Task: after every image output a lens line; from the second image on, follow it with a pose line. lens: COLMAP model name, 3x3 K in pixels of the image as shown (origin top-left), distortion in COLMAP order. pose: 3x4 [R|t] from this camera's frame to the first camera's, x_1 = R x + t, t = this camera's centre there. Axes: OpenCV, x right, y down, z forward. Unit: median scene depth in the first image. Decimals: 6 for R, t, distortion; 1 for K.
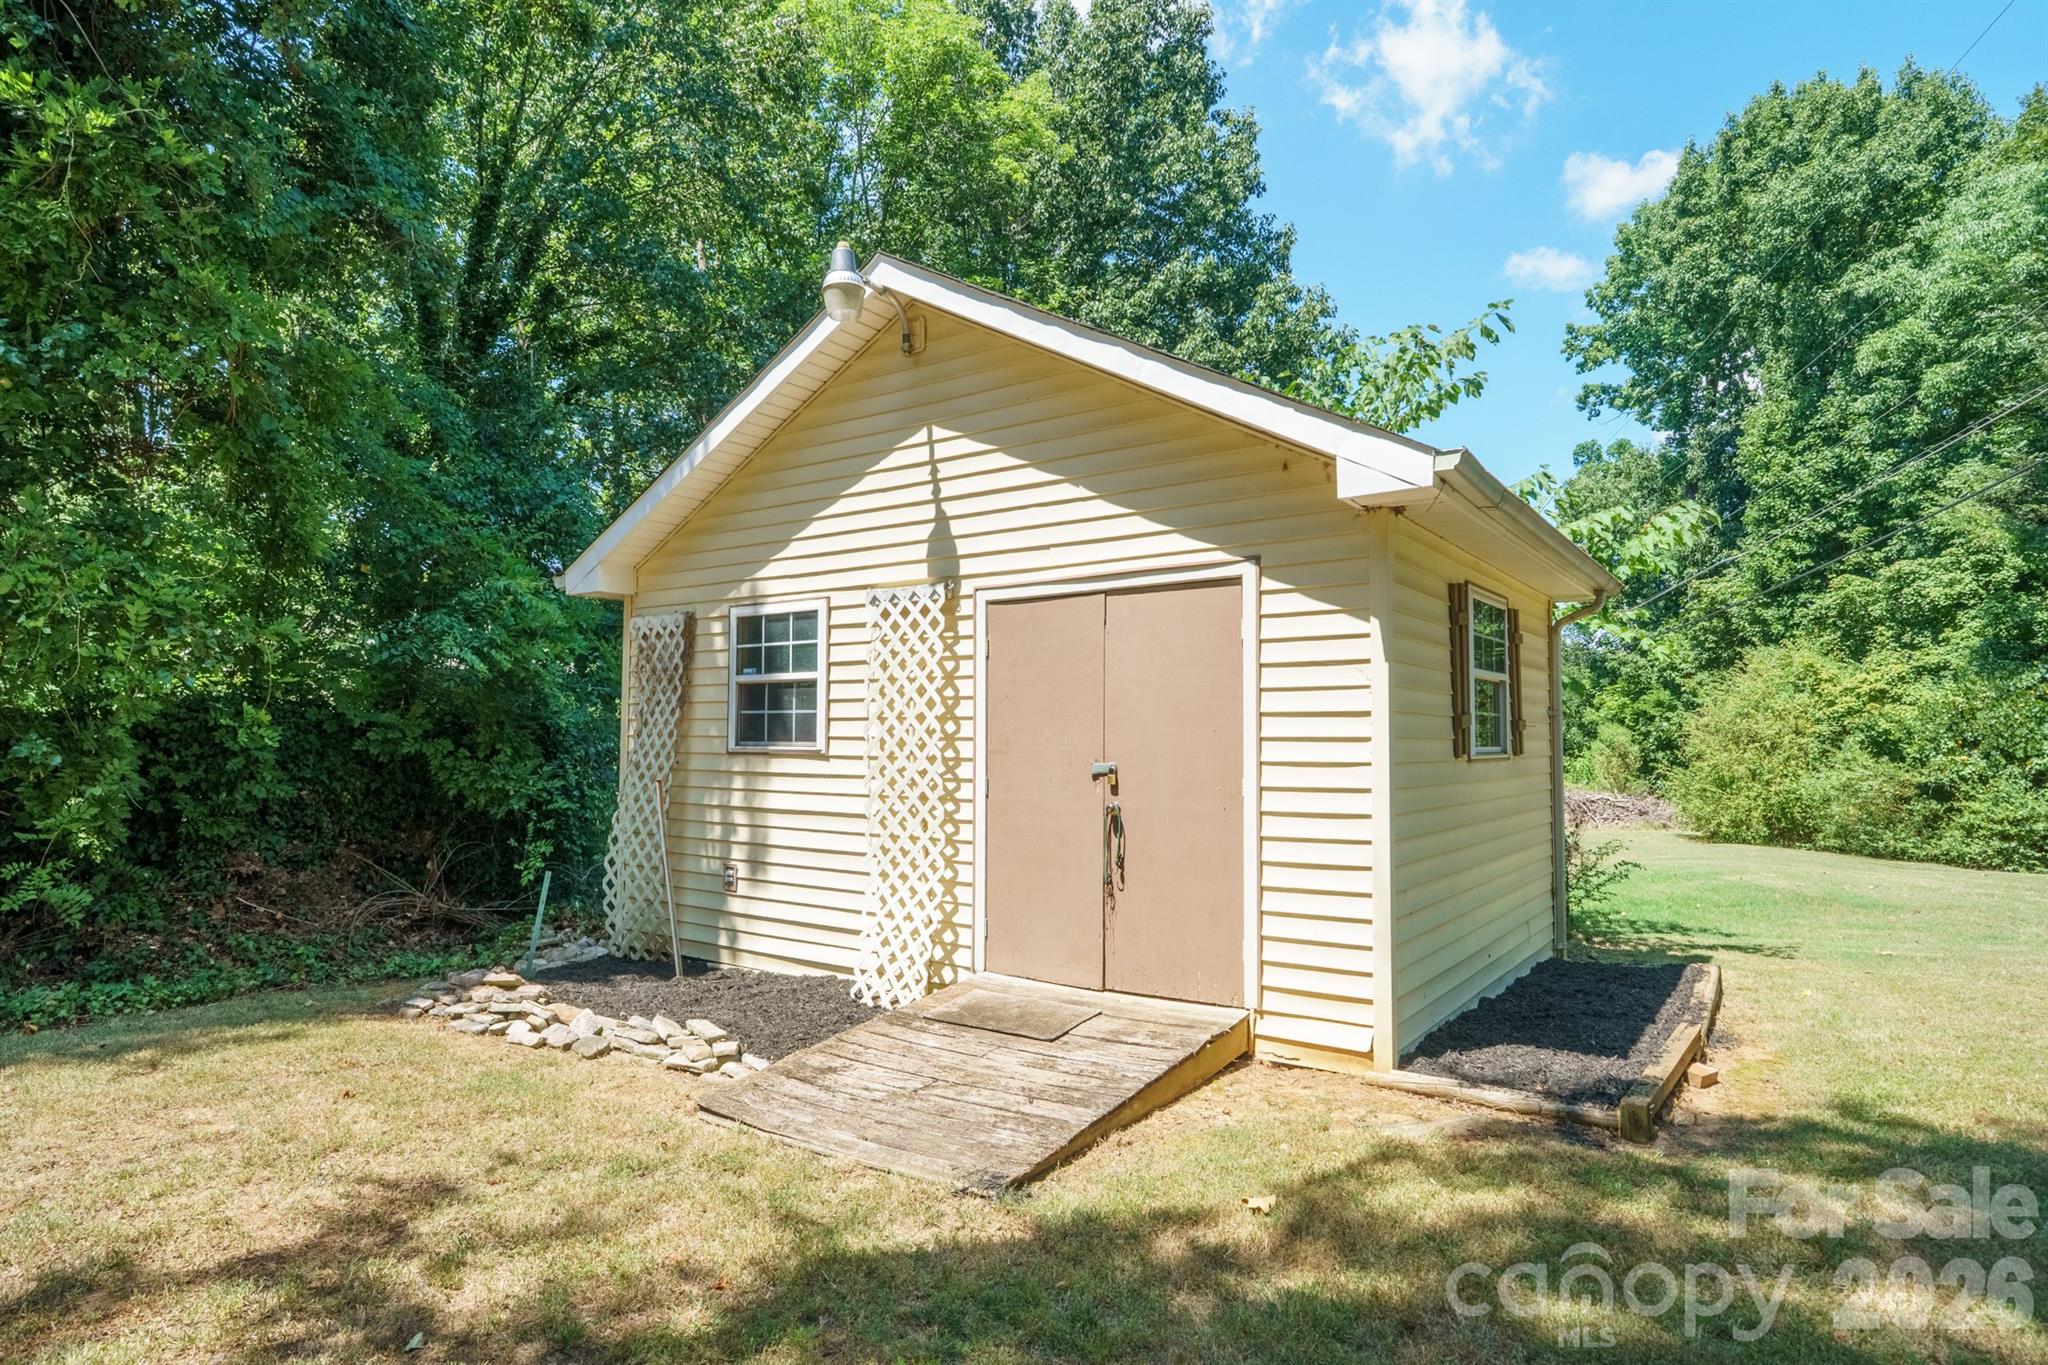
lens RADIAL K [[1235.9, 0, 1024.0], [0, 1235.9, 682.5], [0, 0, 1]] dist [0.000427, 0.000115]
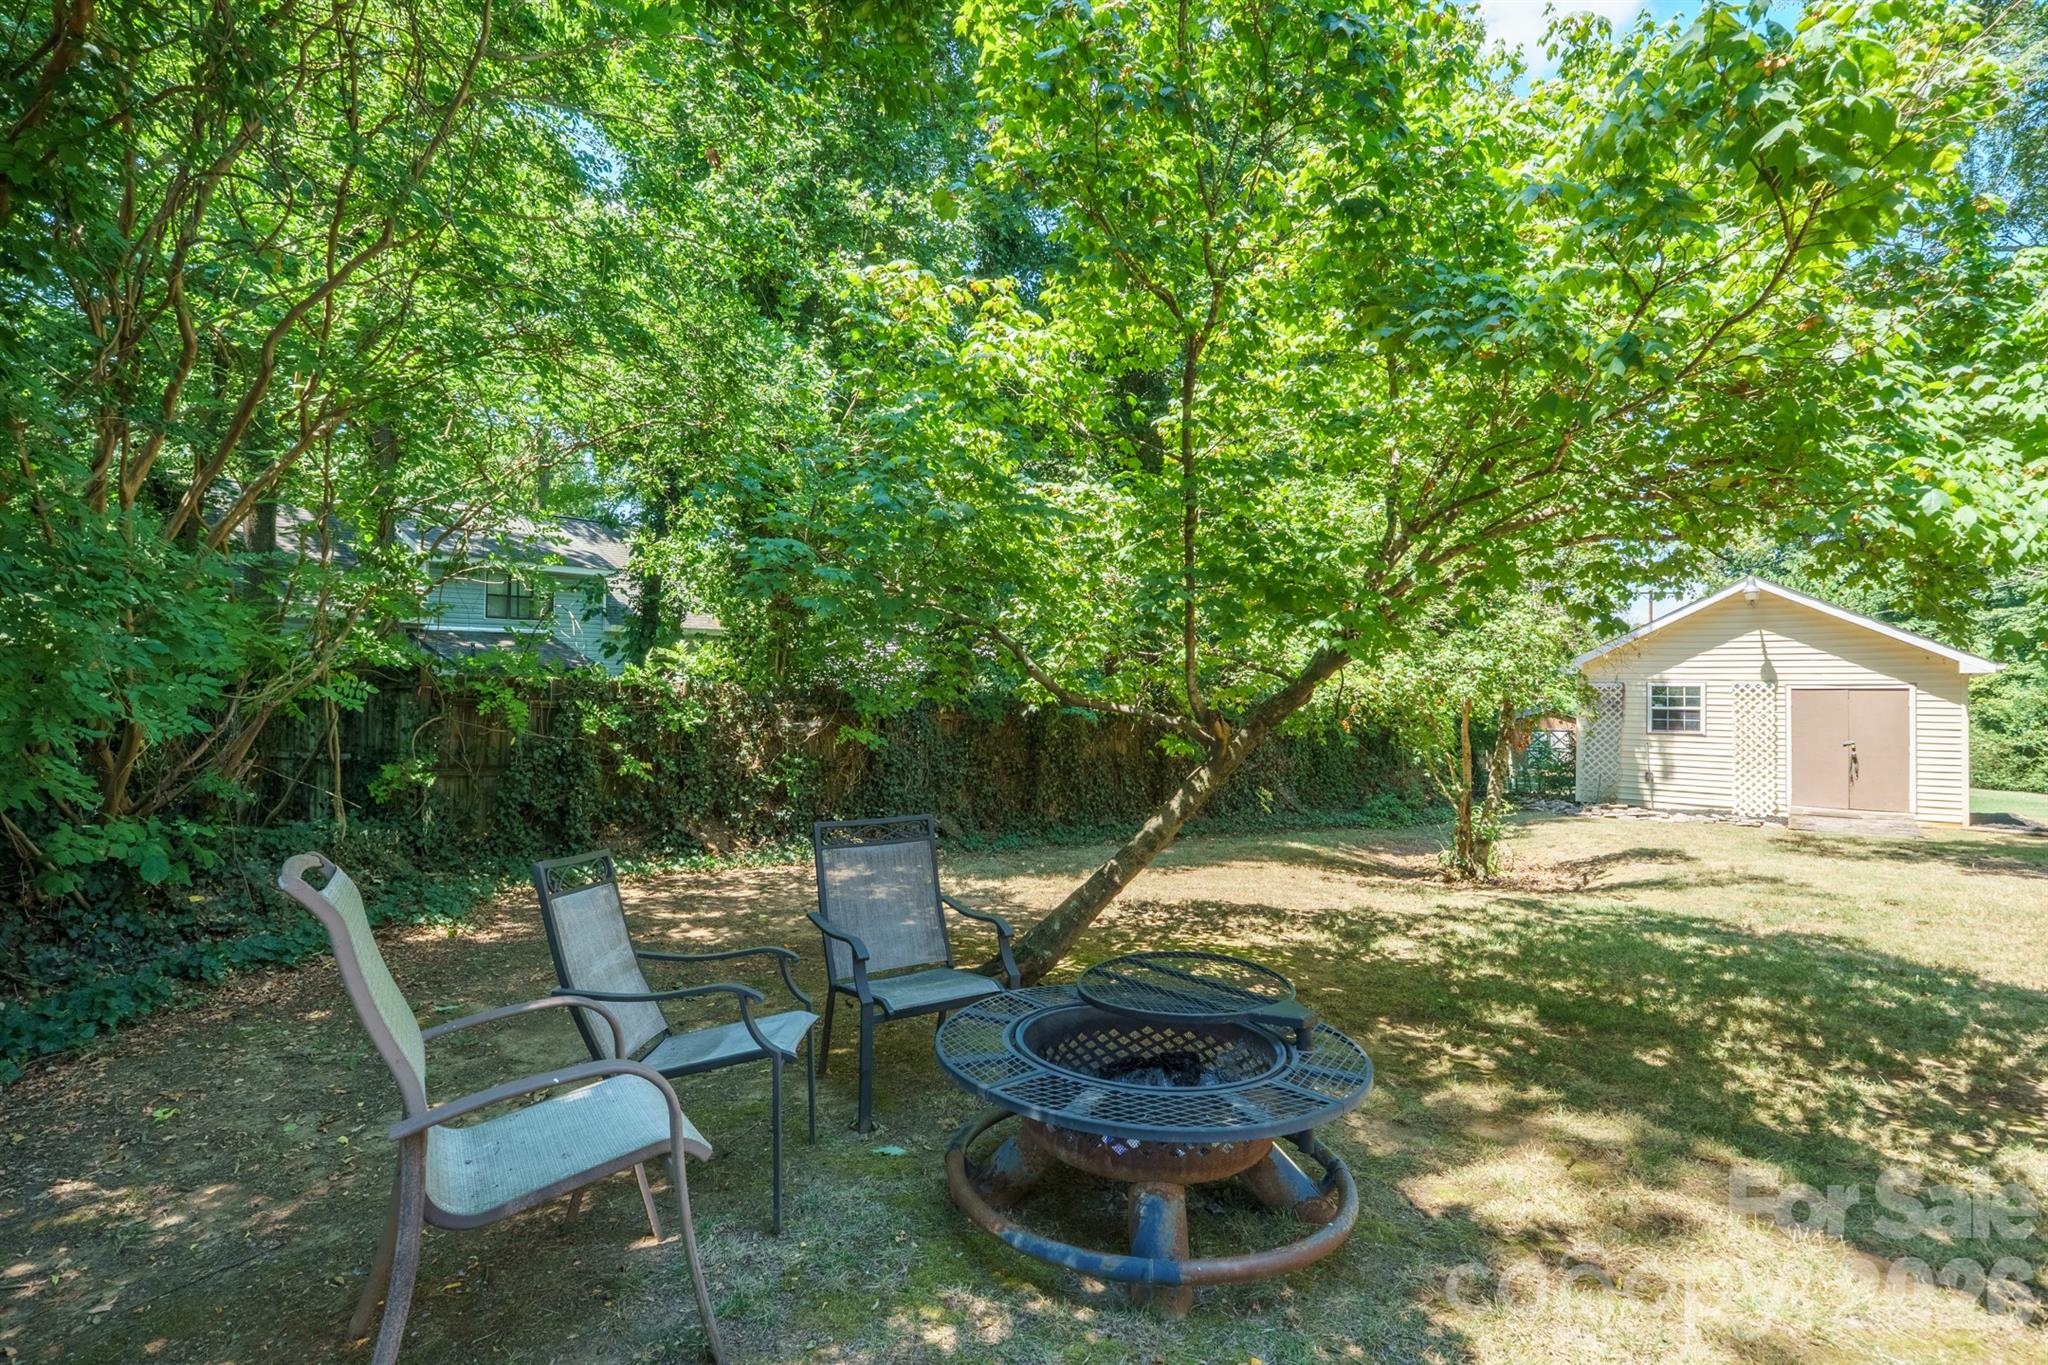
lens RADIAL K [[1022.6, 0, 1024.0], [0, 1022.6, 682.5], [0, 0, 1]] dist [-0.000886, -0.000179]
pose [[0.996277, 0.009989, -0.085625, -1.489760], [-0.006870, 0.999305, 0.036644, -0.138895], [0.085931, -0.035919, 0.995653, -1.494925]]
